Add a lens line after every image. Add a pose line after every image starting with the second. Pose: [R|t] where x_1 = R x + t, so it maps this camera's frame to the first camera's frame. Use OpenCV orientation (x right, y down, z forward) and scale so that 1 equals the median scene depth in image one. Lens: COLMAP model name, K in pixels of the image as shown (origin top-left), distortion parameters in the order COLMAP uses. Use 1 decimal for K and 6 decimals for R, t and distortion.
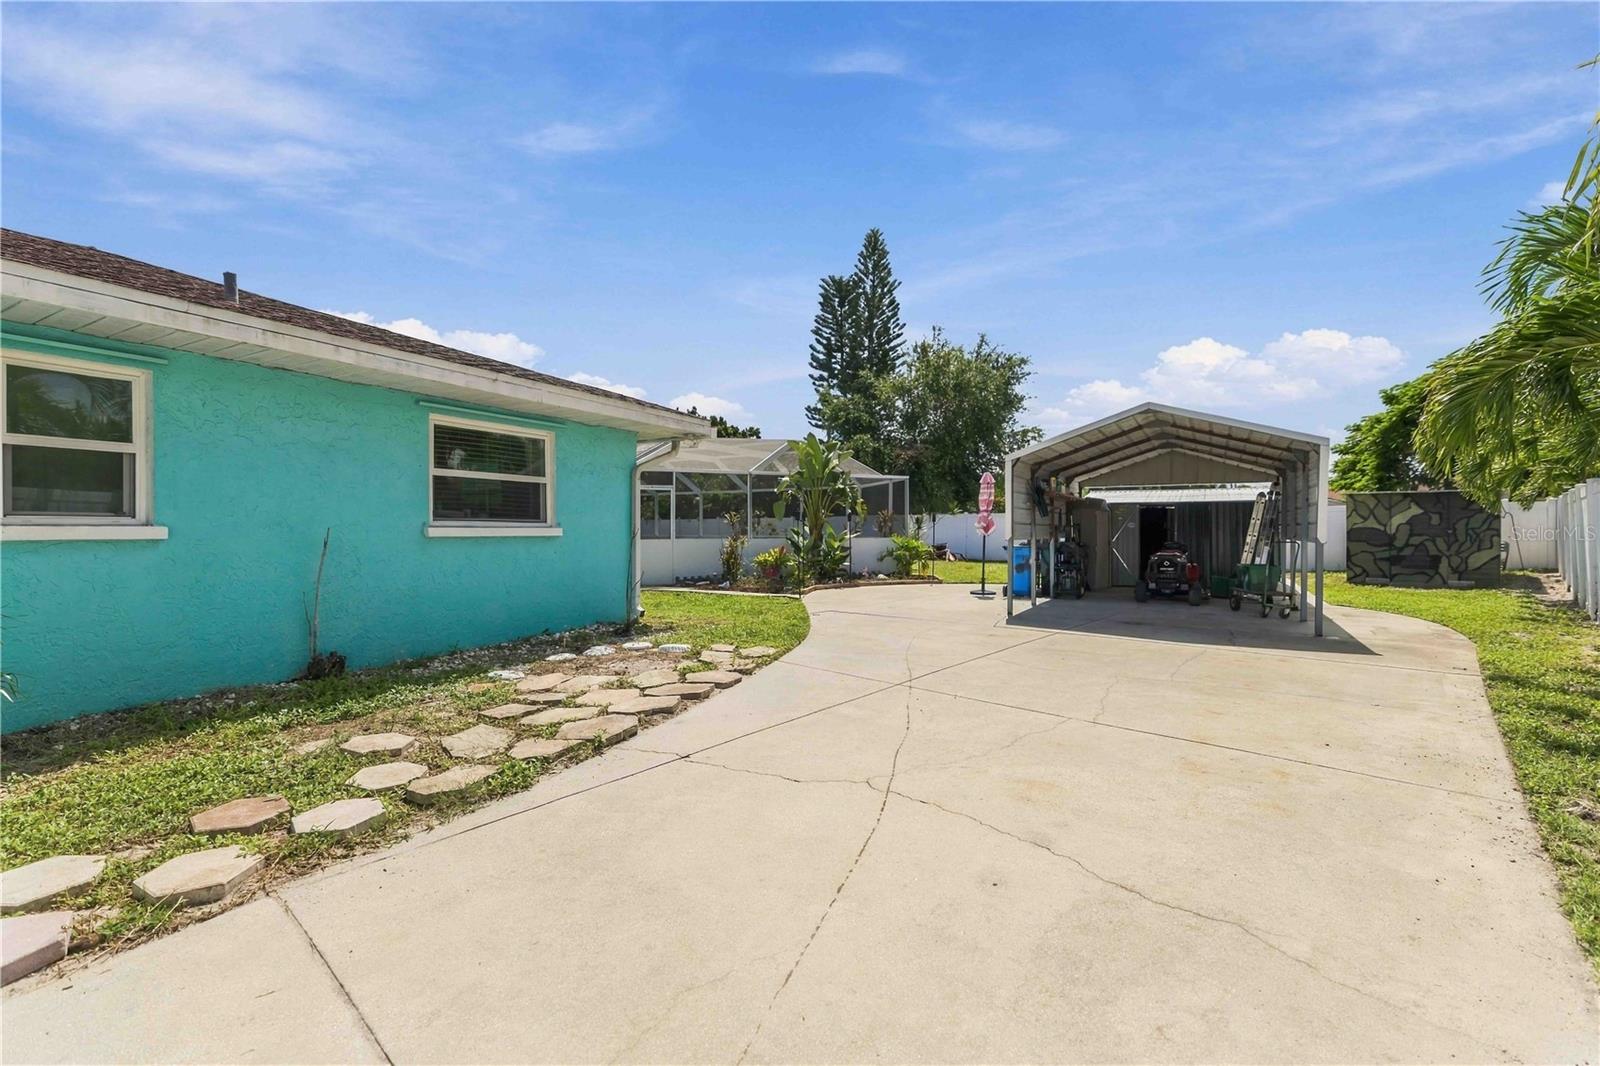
lens RADIAL K [[724.6, 0, 800.0], [0, 724.6, 533.0], [0, 0, 1]] dist [-0.001719, -0.000087]
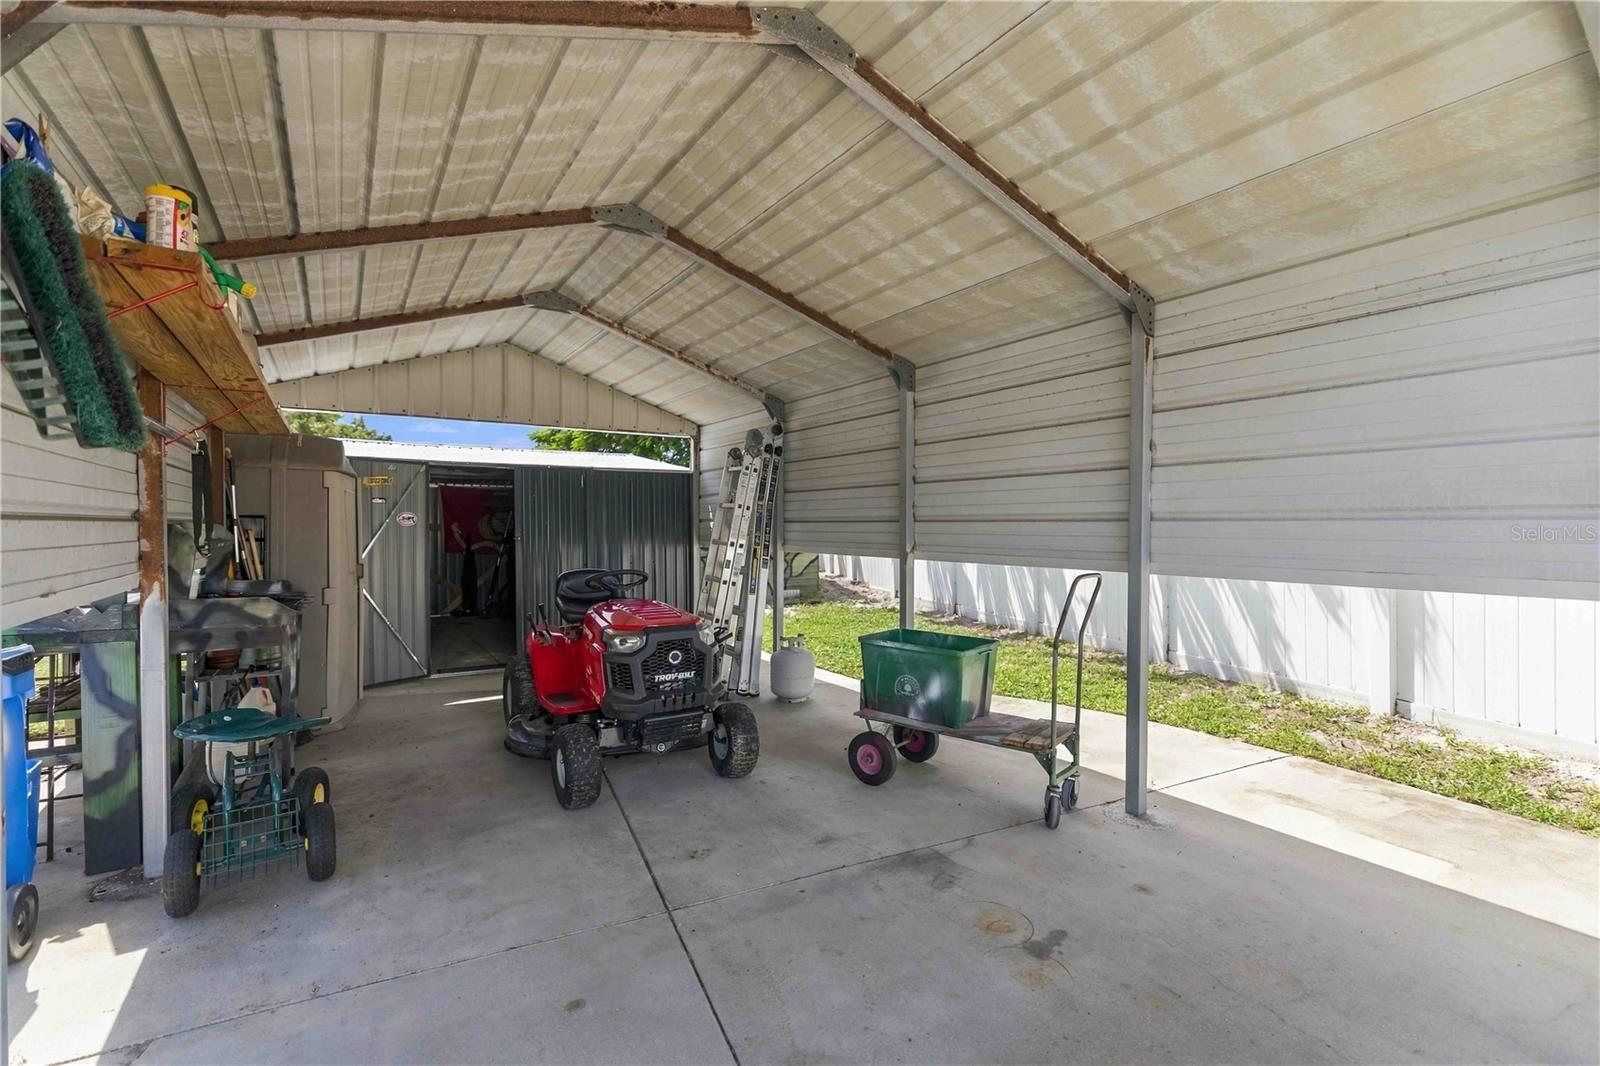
lens RADIAL K [[724.6, 0, 800.0], [0, 724.6, 533.0], [0, 0, 1]] dist [-0.001719, -0.000087]
pose [[0.453384, -0.013297, 0.891216, 0.197453], [0.002591, 0.999904, 0.013600, -0.007124], [-0.891312, -0.003857, 0.453375, 0.589844]]
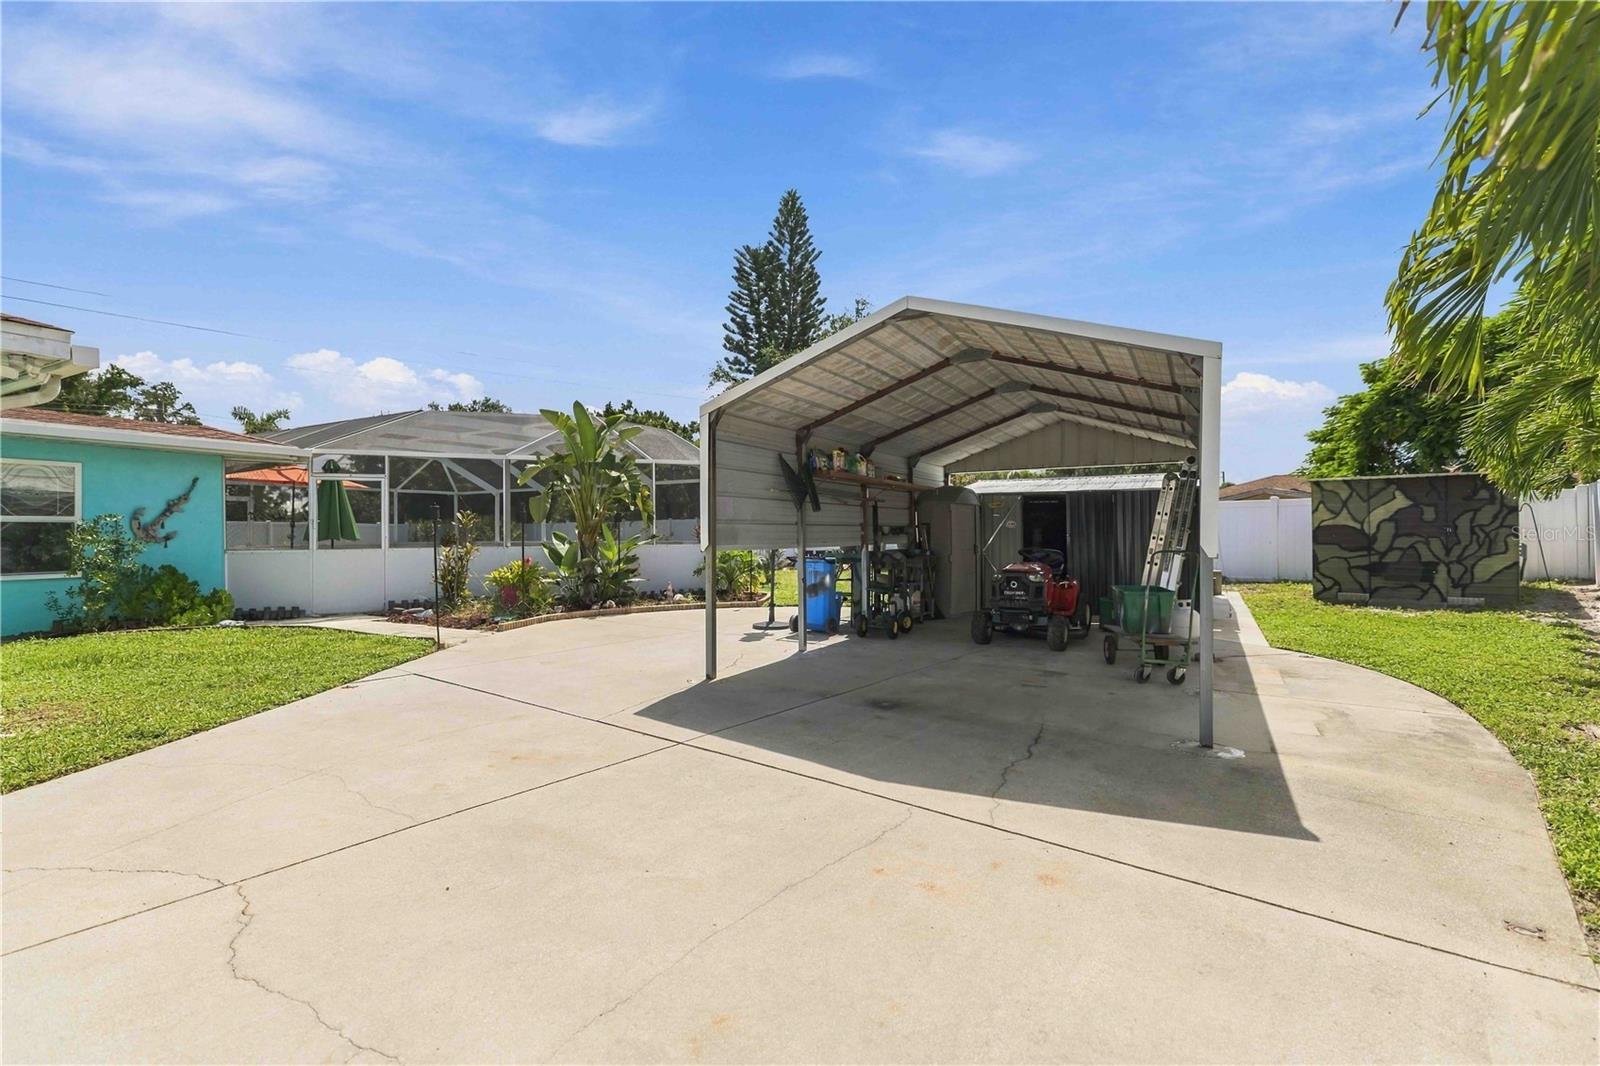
lens RADIAL K [[724.6, 0, 800.0], [0, 724.6, 533.0], [0, 0, 1]] dist [-0.001719, -0.000087]
pose [[0.999926, -0.007651, 0.009508, 0.223249], [0.007683, 0.999965, -0.003292, -0.001500], [-0.009483, 0.003365, 0.999949, 0.261168]]
